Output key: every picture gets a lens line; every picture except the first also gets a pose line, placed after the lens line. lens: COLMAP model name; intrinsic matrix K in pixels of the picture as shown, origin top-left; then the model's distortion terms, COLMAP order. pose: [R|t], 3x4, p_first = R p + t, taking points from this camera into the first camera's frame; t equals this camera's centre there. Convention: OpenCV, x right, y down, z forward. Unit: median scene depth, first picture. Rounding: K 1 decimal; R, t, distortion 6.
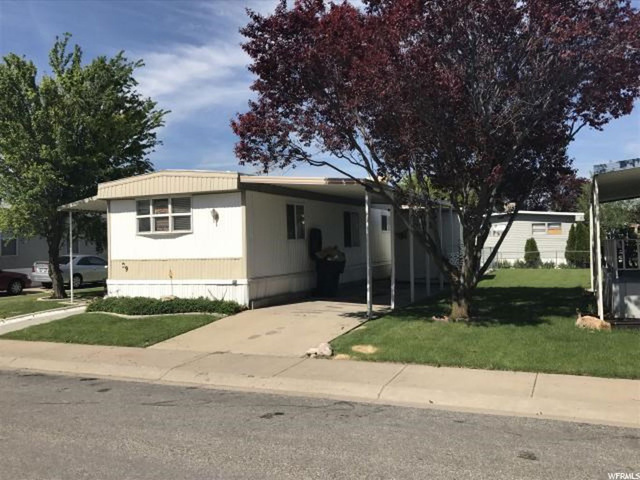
lens RADIAL K [[579.4, 0, 301.6], [0, 579.4, 230.2], [0, 0, 1]] dist [0.046252, 0.000000]
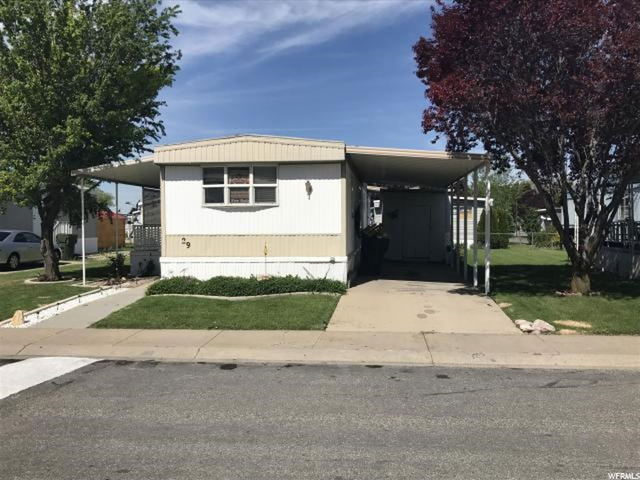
lens RADIAL K [[579.4, 0, 317.8], [0, 579.4, 238.8], [0, 0, 1]] dist [0.046252, 0.000000]
pose [[0.949584, 0.009392, 0.313371, -0.410972], [-0.024129, 0.998776, 0.043184, 0.014970], [-0.312582, -0.048568, 0.948648, 0.113033]]
